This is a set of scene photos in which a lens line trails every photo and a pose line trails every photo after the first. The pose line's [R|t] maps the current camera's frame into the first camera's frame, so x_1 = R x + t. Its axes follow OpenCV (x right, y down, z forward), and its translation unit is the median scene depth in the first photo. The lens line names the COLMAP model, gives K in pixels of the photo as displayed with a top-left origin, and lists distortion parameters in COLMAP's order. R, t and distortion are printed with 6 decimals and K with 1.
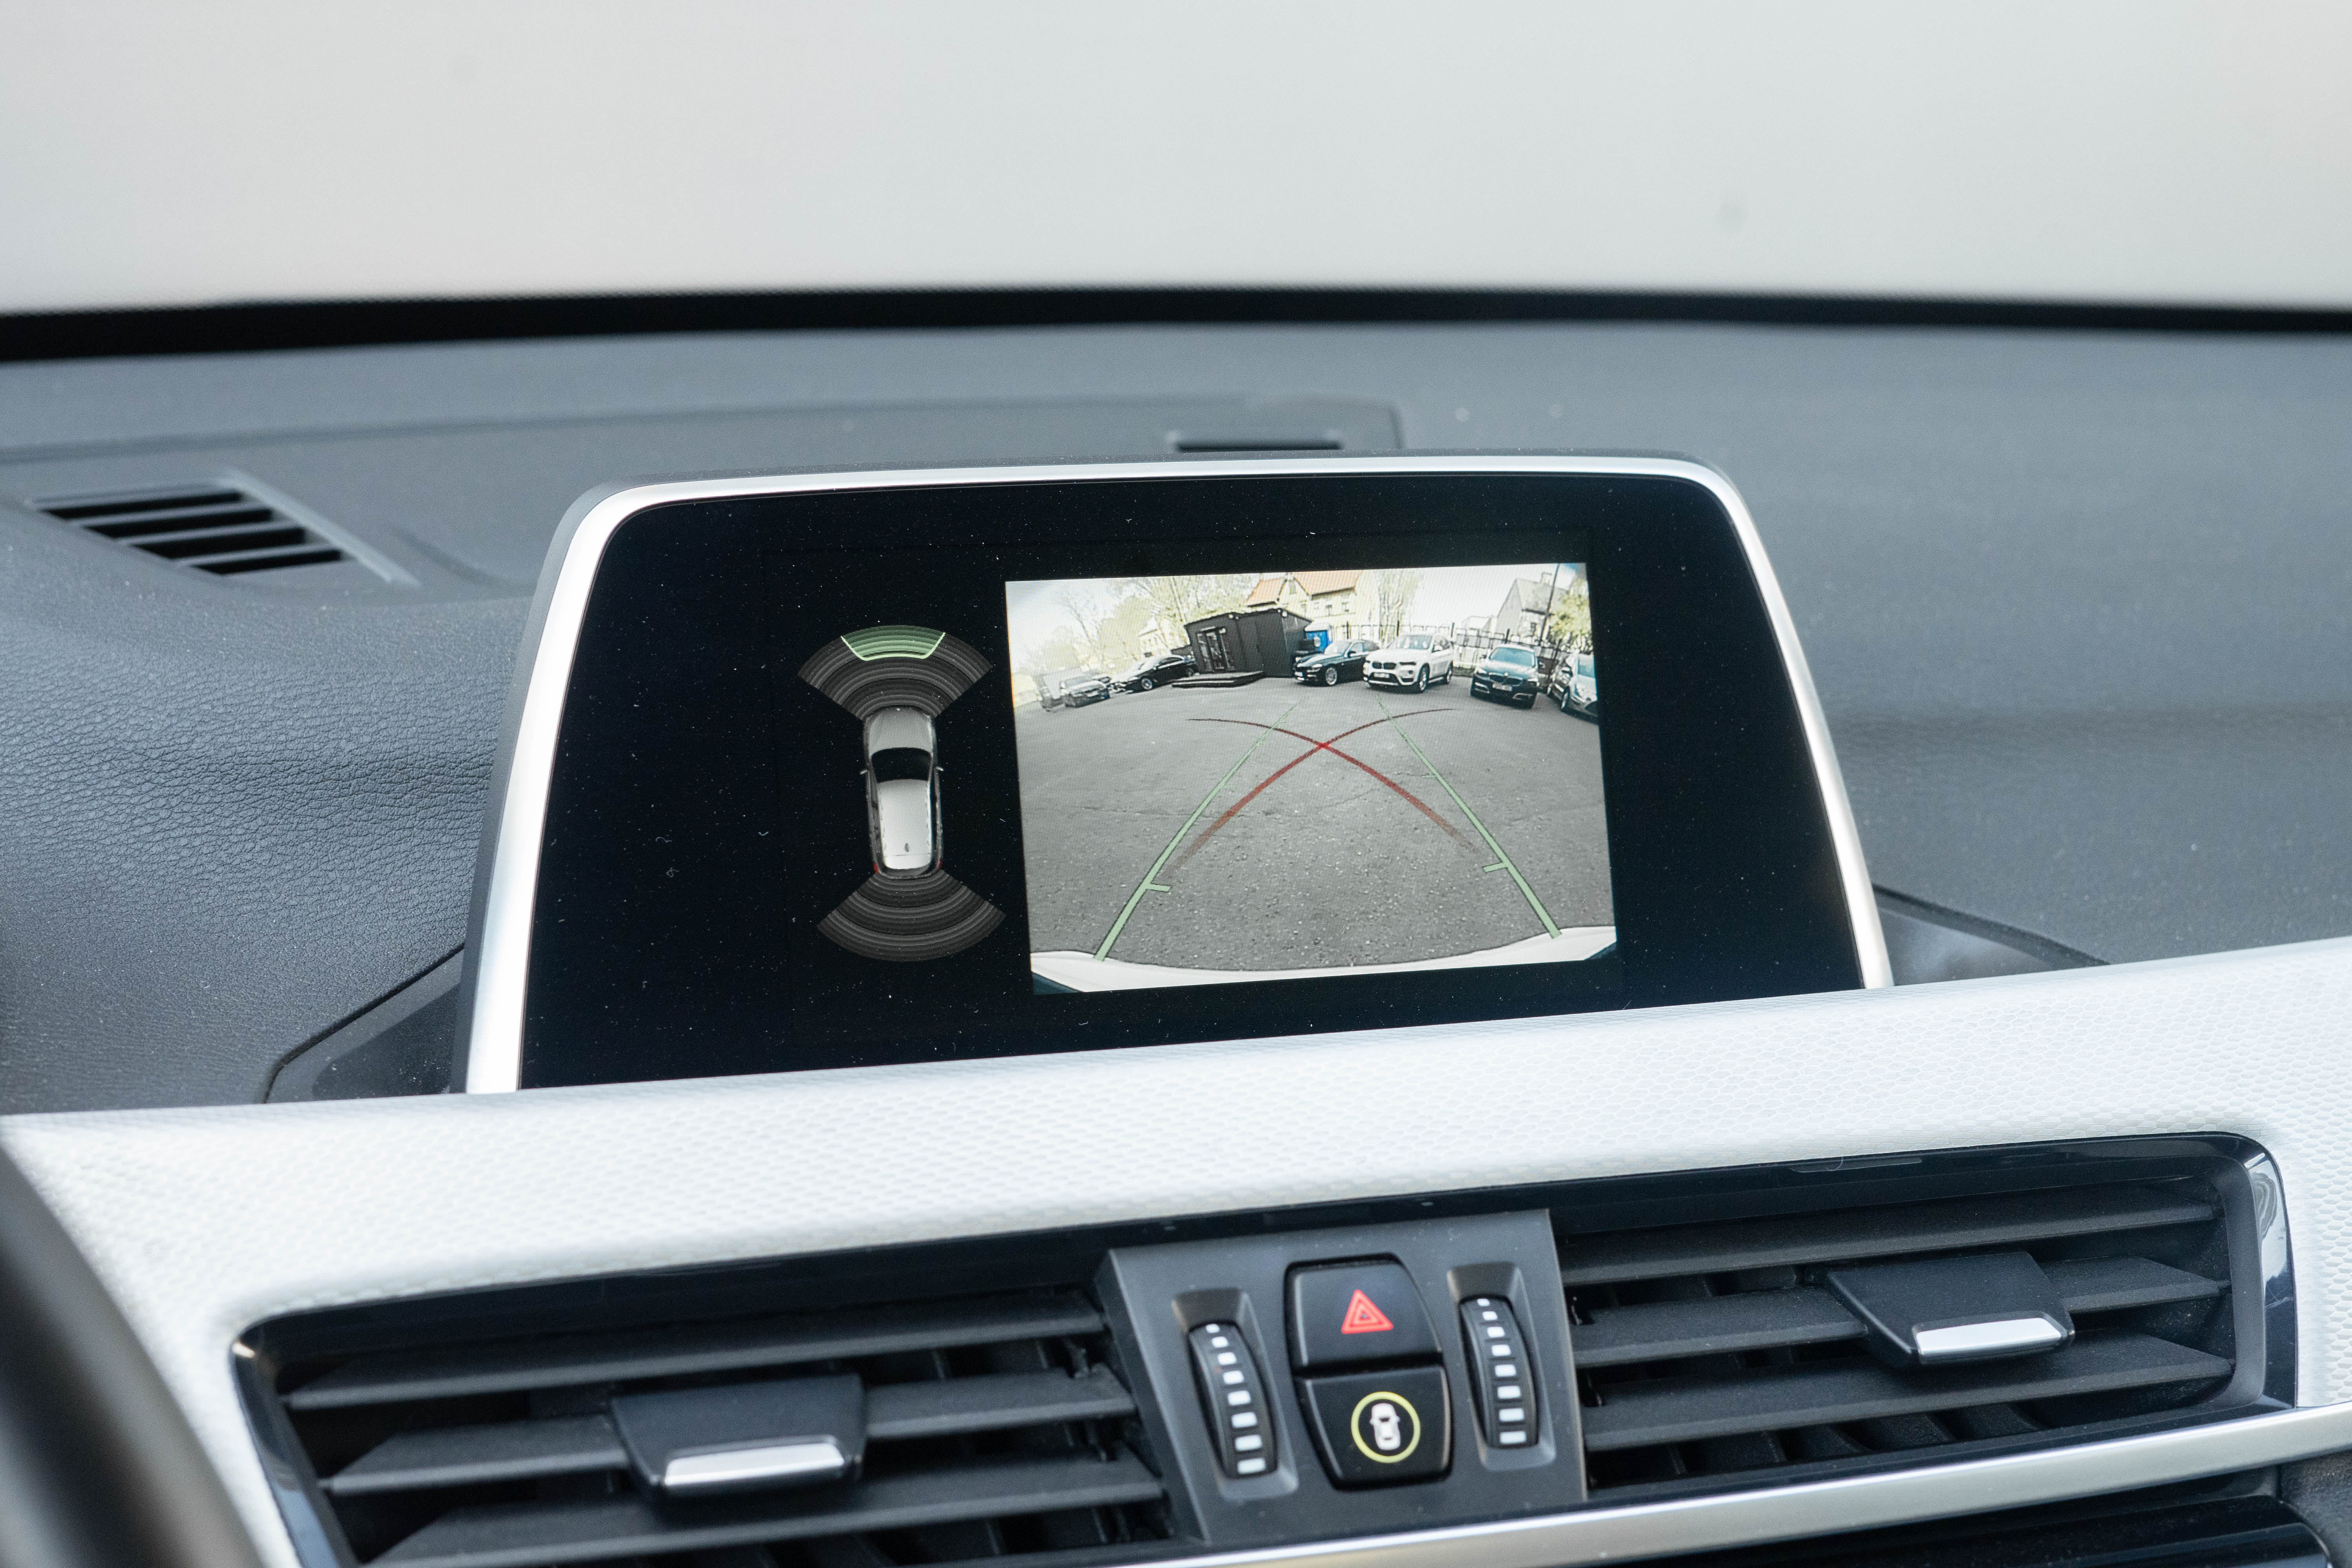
lens RADIAL K [[3760.0, 0, 1175.4], [0, 3760.0, 773.9], [0, 0, 1]] dist [-0.049439, 0.000000]
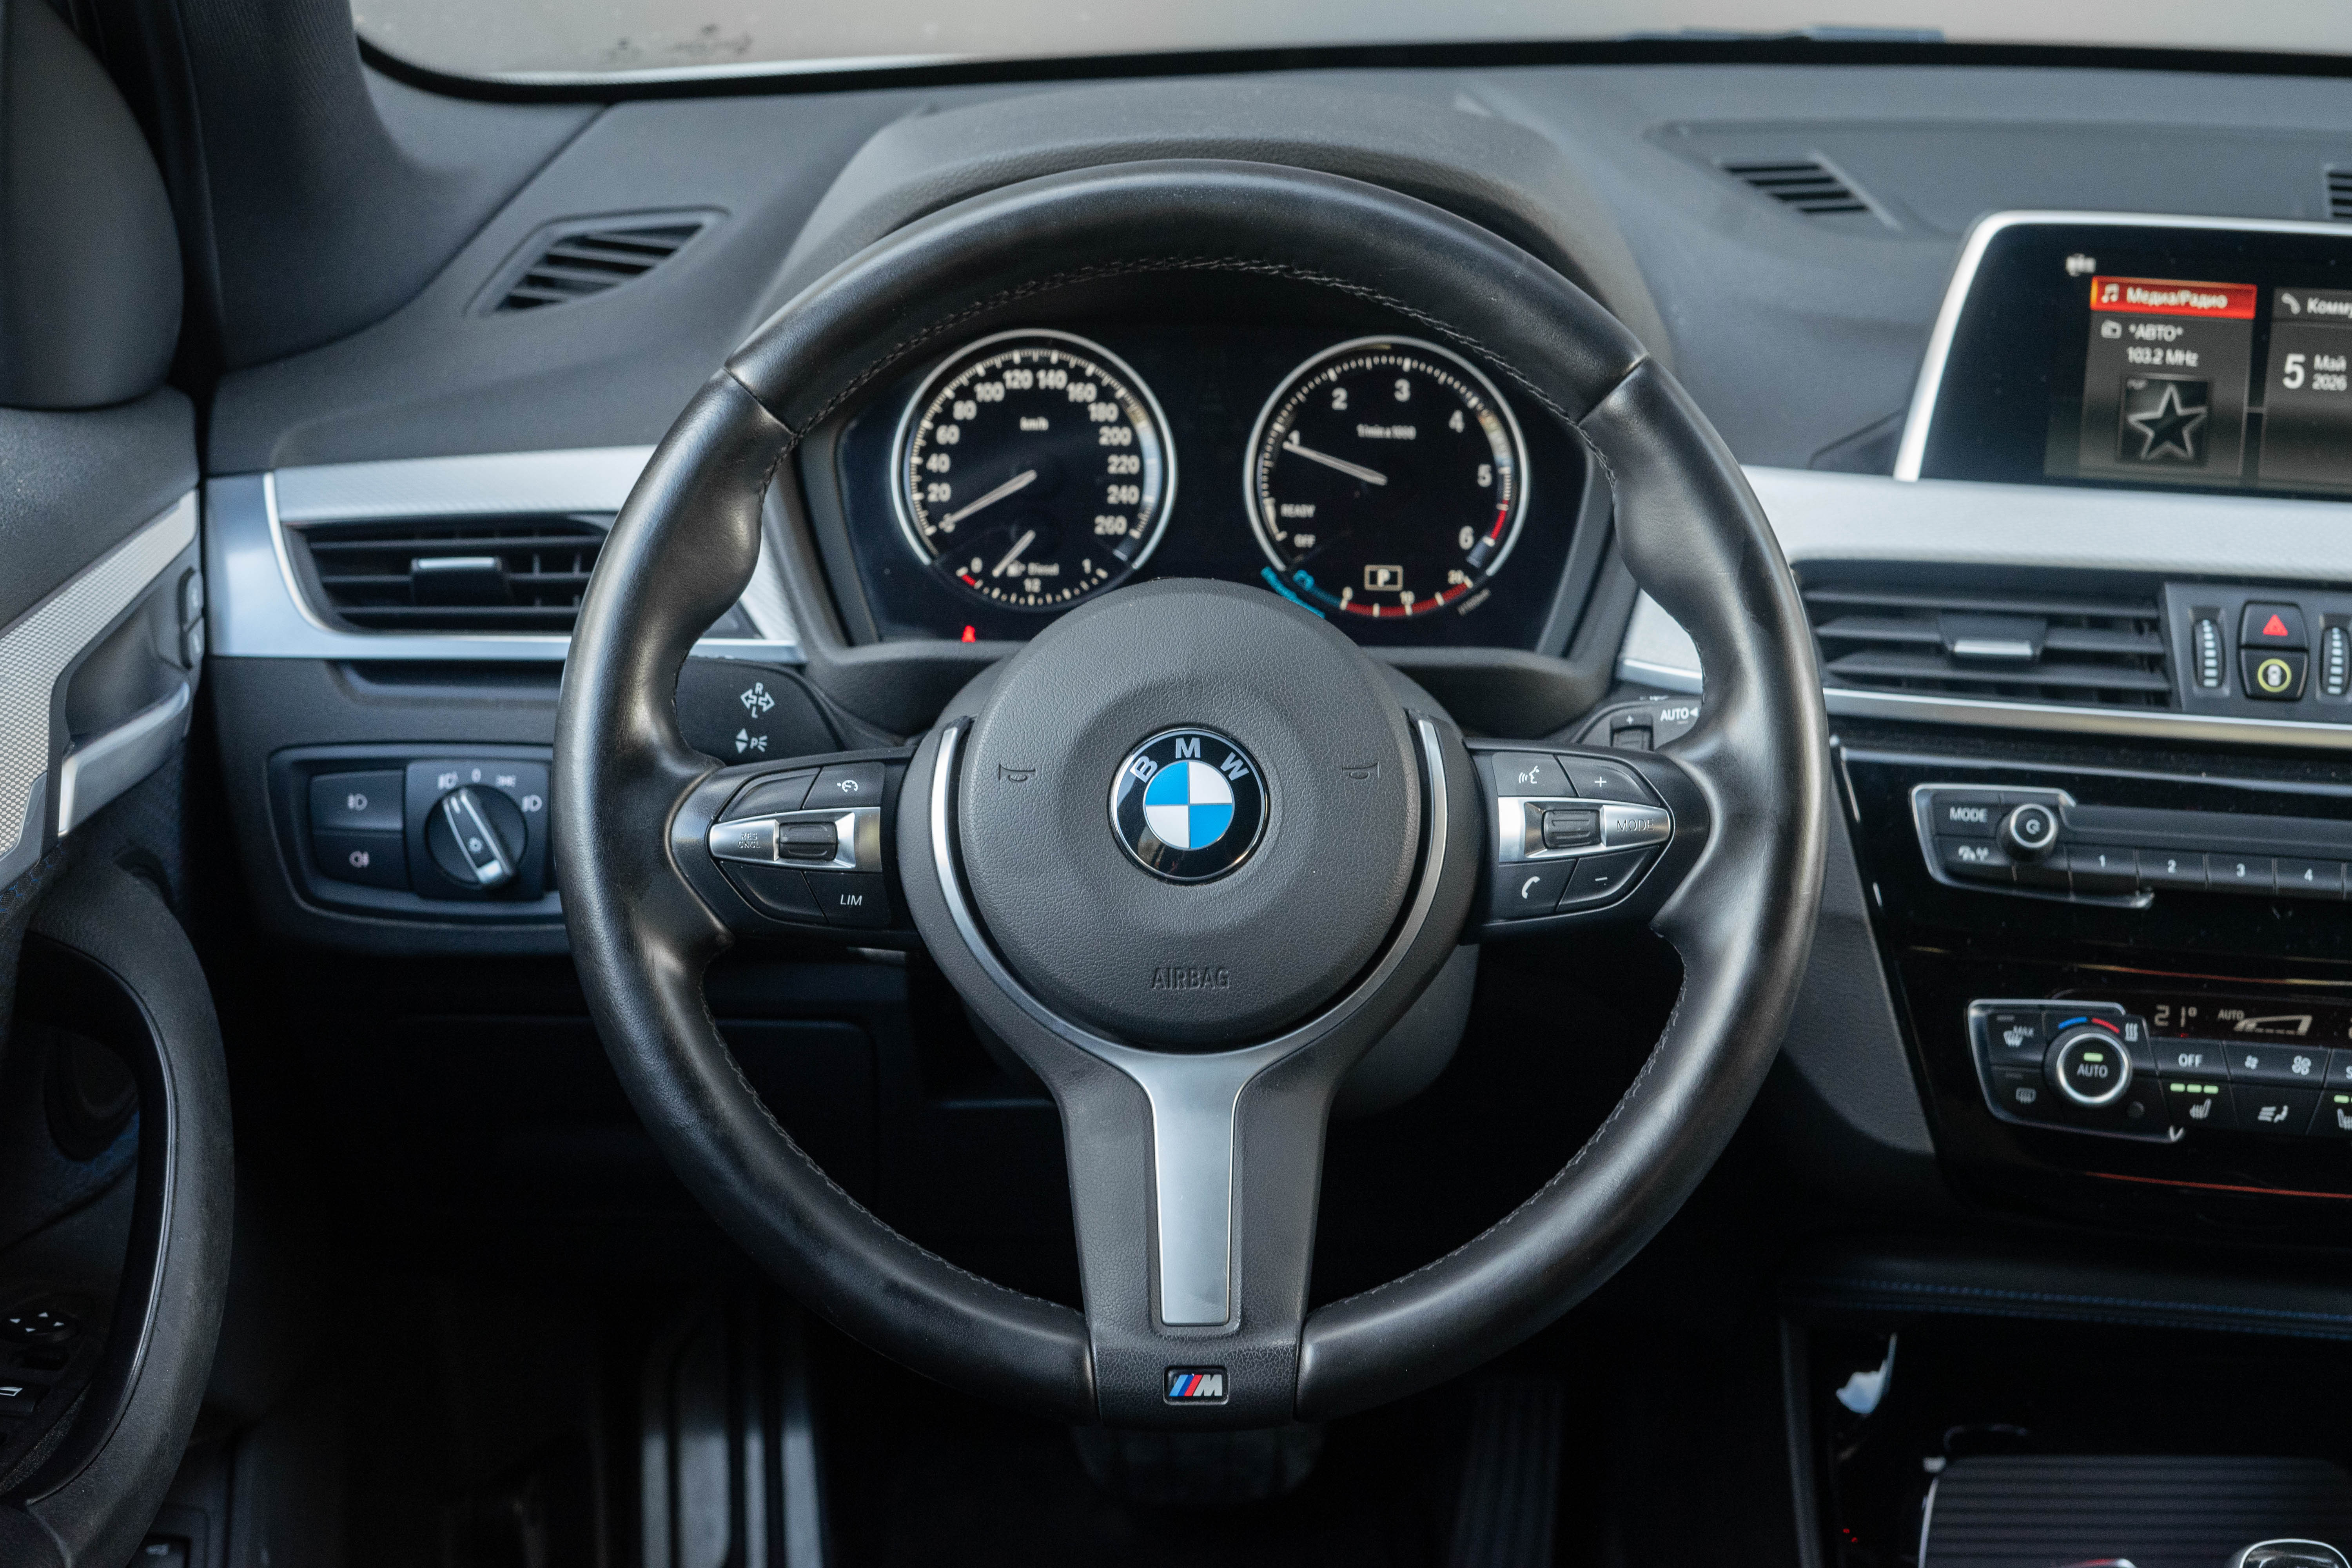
lens RADIAL K [[3760.0, 0, 1134.8], [0, 3760.0, 753.1], [0, 0, 1]] dist [-0.049439, 0.000000]
pose [[0.917517, 0.154354, -0.366520, 0.252296], [-0.095109, 0.980029, 0.174635, -0.106431], [0.386156, -0.125371, 0.913874, -1.298990]]
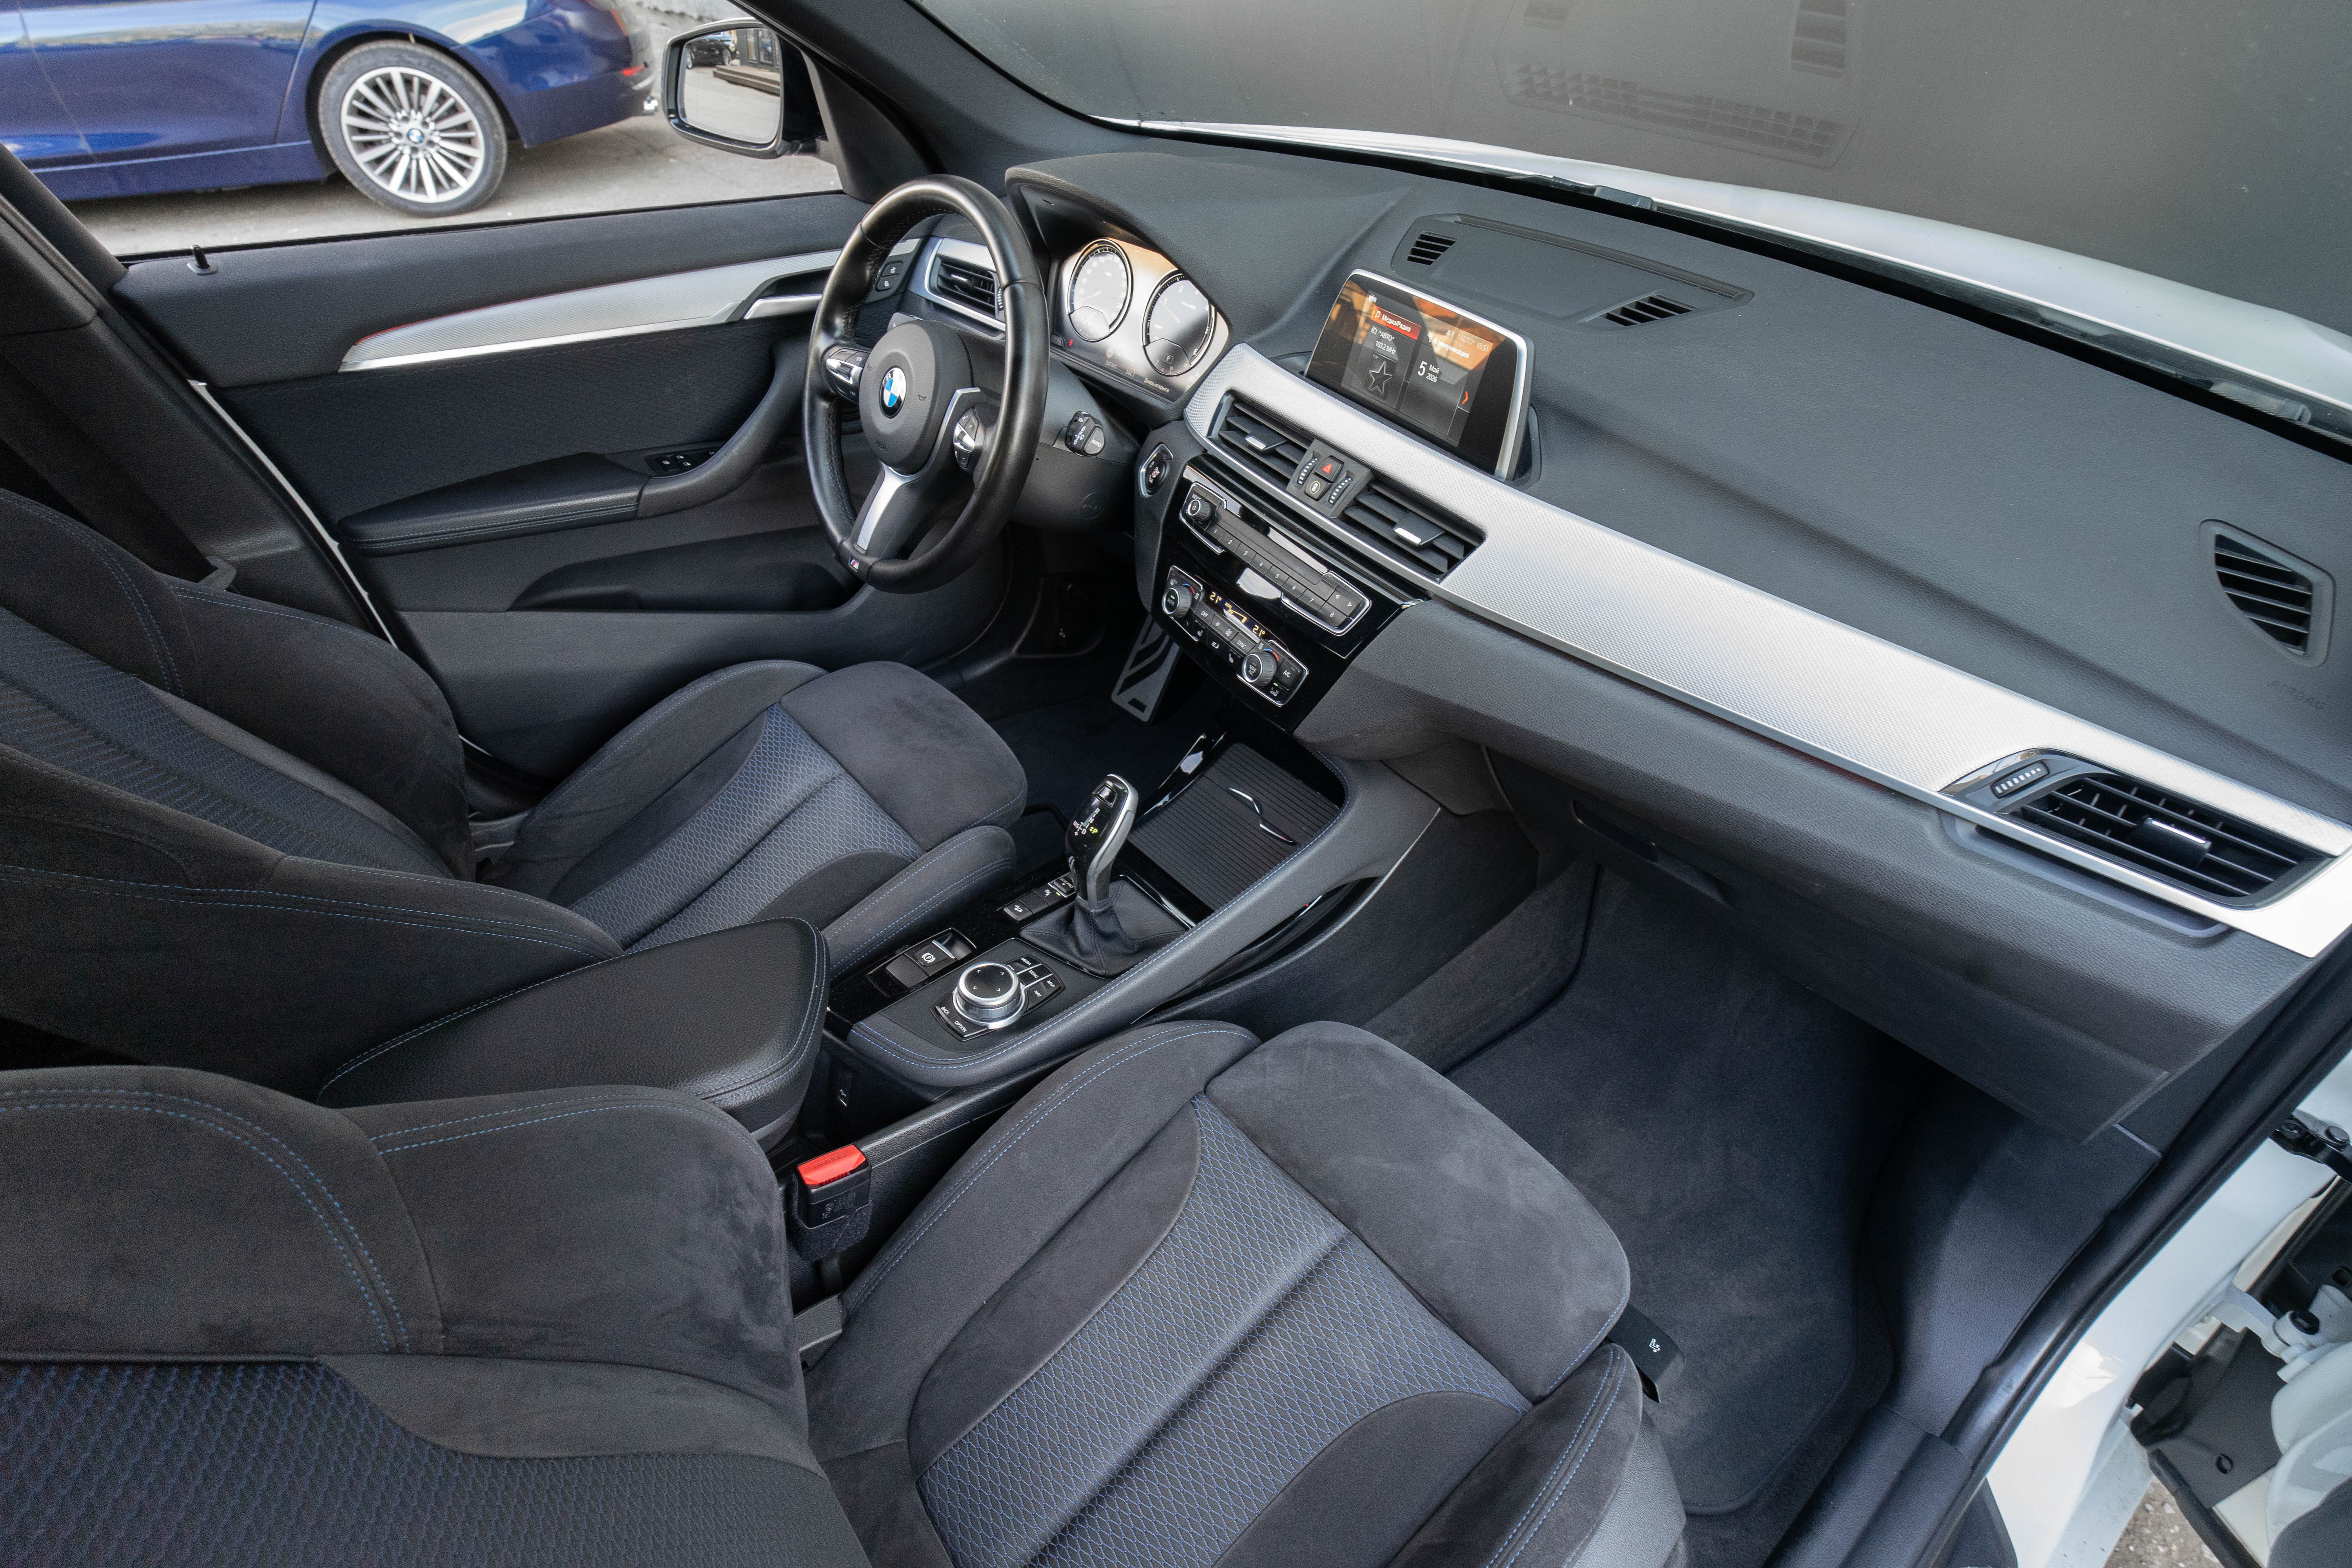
lens RADIAL K [[1218.0, 0, 1192.1], [0, 1218.0, 784.7], [0, 0, 1]] dist [-0.048099, 0.017277]
pose [[0.292348, 0.610483, -0.736100, 1.511024], [-0.186361, 0.791340, 0.582281, -0.460262], [0.937978, -0.033048, 0.345116, 0.205914]]
